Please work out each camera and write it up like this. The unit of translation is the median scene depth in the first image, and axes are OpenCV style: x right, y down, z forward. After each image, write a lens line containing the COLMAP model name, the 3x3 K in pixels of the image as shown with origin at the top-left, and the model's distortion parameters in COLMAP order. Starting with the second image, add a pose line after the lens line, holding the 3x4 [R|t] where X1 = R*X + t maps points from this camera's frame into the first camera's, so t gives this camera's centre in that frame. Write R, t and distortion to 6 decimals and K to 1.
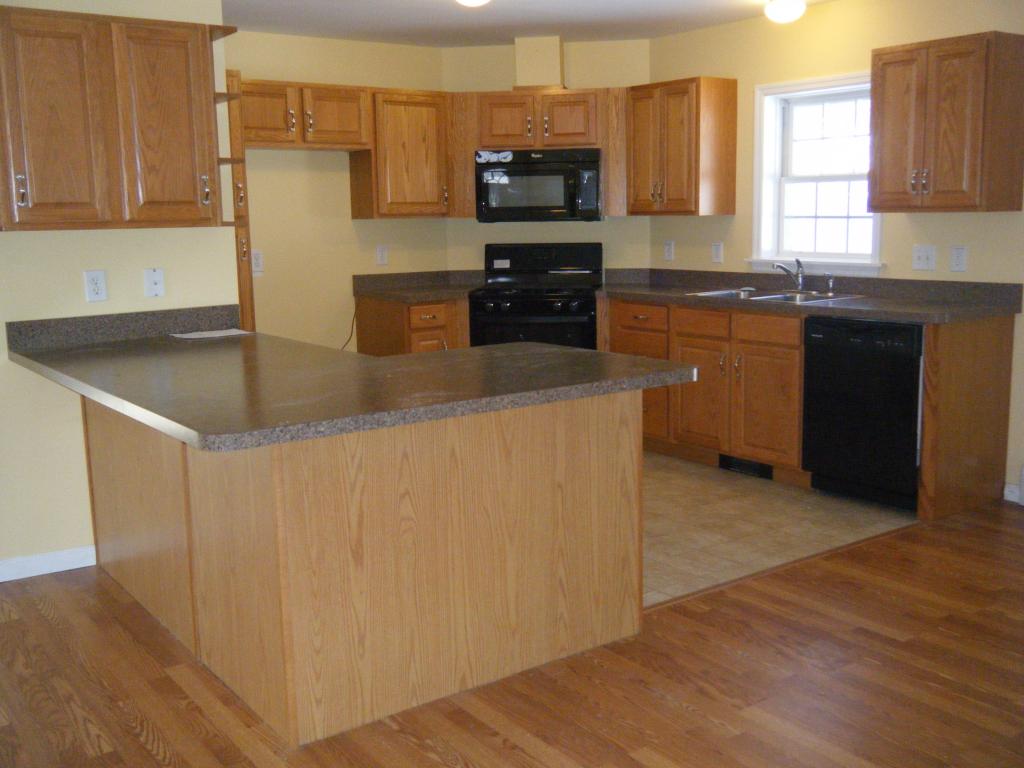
lens RADIAL K [[1055.4, 0, 512.0], [0, 1055.4, 384.0], [0, 0, 1]] dist [0.001749, 0.005435]
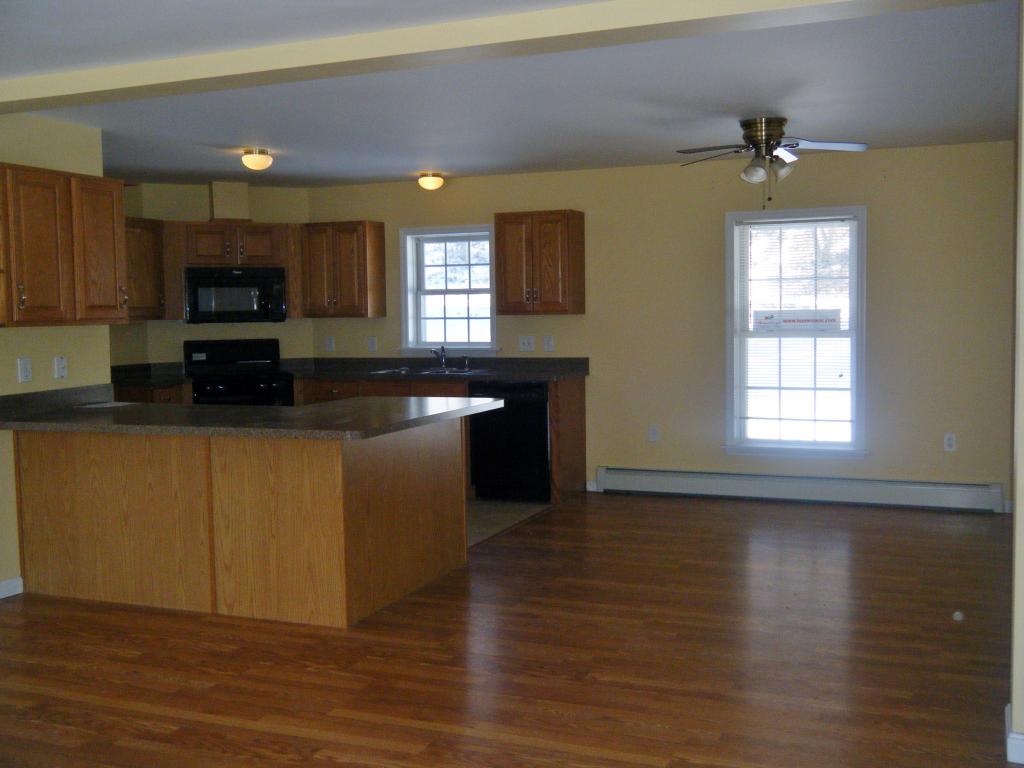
lens RADIAL K [[1067.3, 0, 512.0], [0, 1067.3, 384.0], [0, 0, 1]] dist [0.005779, 0.011217]
pose [[0.853576, -0.033111, 0.519914, -0.410799], [0.085035, 0.993449, -0.076339, 0.053546], [-0.513981, 0.109372, 0.850800, -0.300478]]
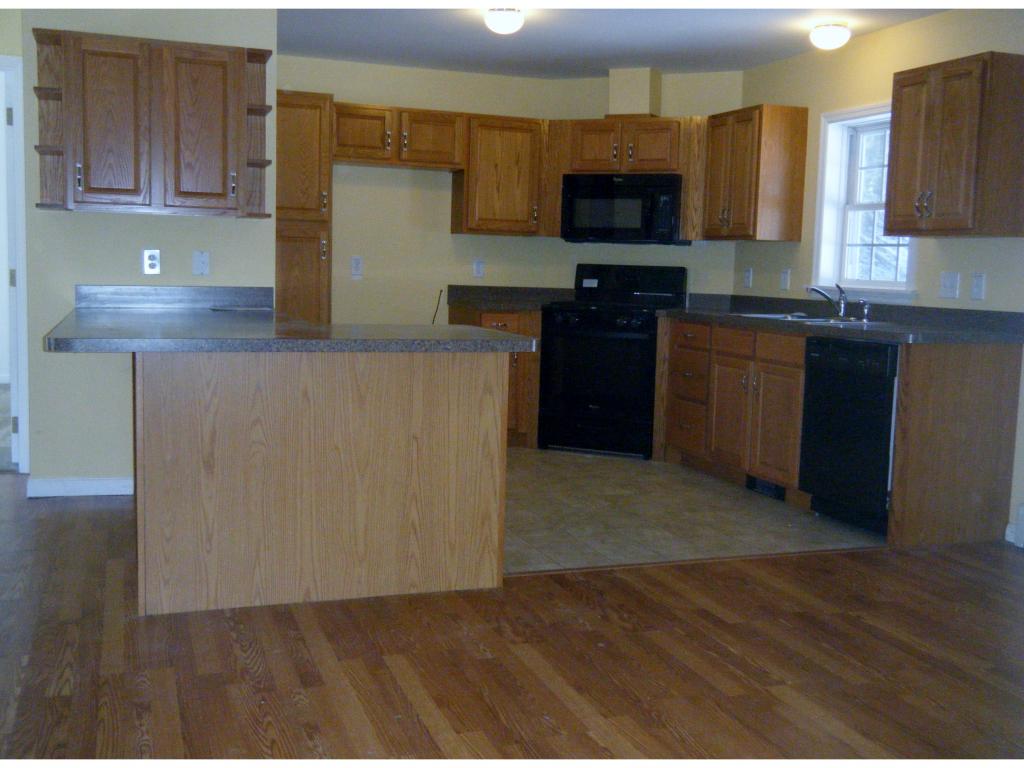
lens RADIAL K [[1082.9, 0, 512.0], [0, 1082.9, 384.0], [0, 0, 1]] dist [0.000668, 0.008100]
pose [[0.958511, 0.076852, -0.274501, 0.255775], [-0.091529, 0.994956, -0.041044, 0.043144], [0.269962, 0.064466, 0.960710, -0.052083]]
